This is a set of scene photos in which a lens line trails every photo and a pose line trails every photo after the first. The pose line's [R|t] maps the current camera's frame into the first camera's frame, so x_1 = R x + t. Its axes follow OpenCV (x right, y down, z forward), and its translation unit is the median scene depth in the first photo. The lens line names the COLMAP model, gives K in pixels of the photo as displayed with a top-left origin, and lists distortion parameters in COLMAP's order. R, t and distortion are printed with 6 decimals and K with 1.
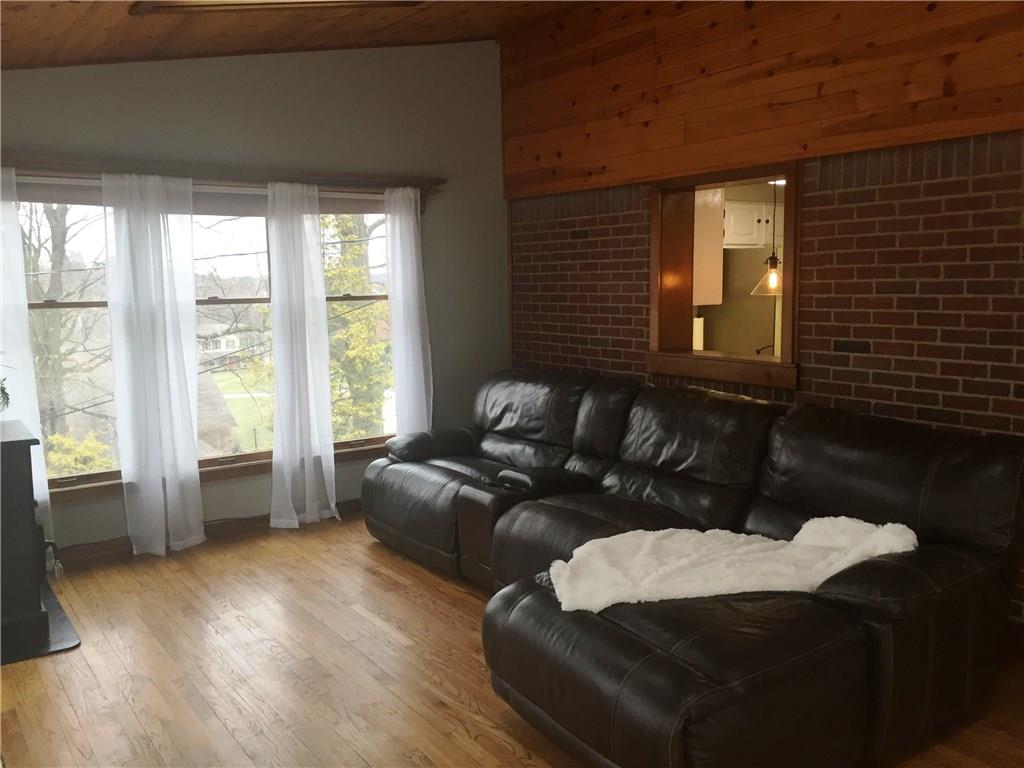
lens RADIAL K [[879.2, 0, 520.2], [0, 879.2, 384.6], [0, 0, 1]] dist [0.052407, -0.073653]
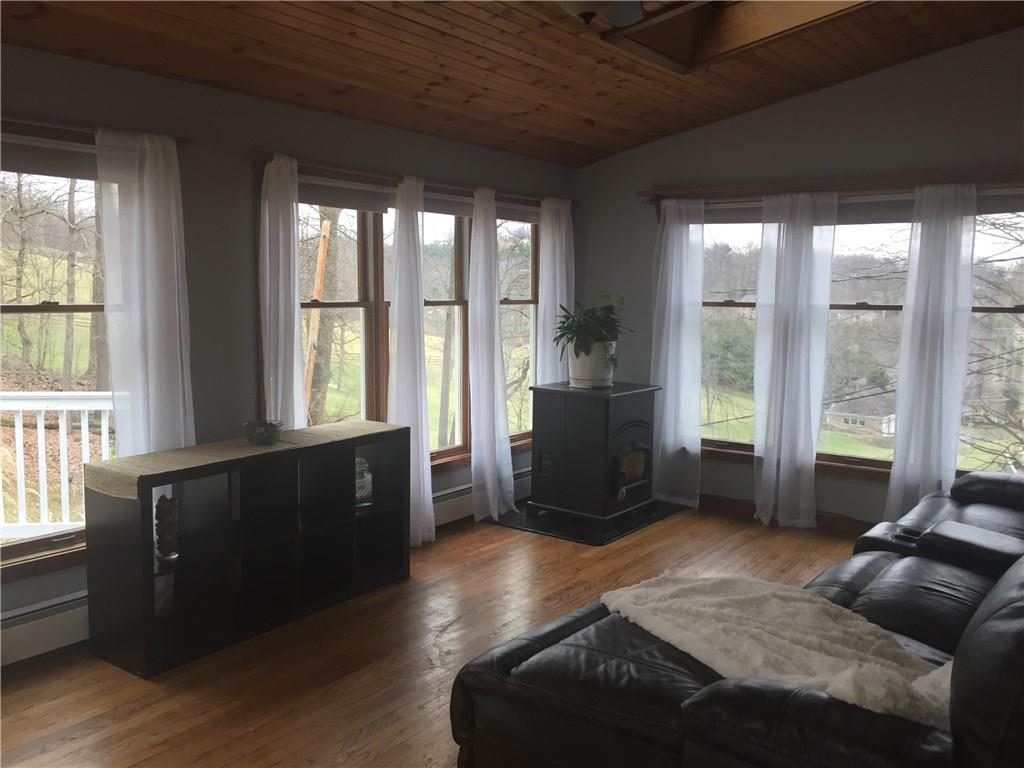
lens RADIAL K [[879.2, 0, 520.7], [0, 879.2, 383.6], [0, 0, 1]] dist [0.052407, -0.073653]
pose [[0.293458, 0.118069, -0.948653, 0.567534], [-0.131627, 0.987882, 0.082234, -0.040303], [0.946867, 0.100736, 0.305443, 0.331735]]
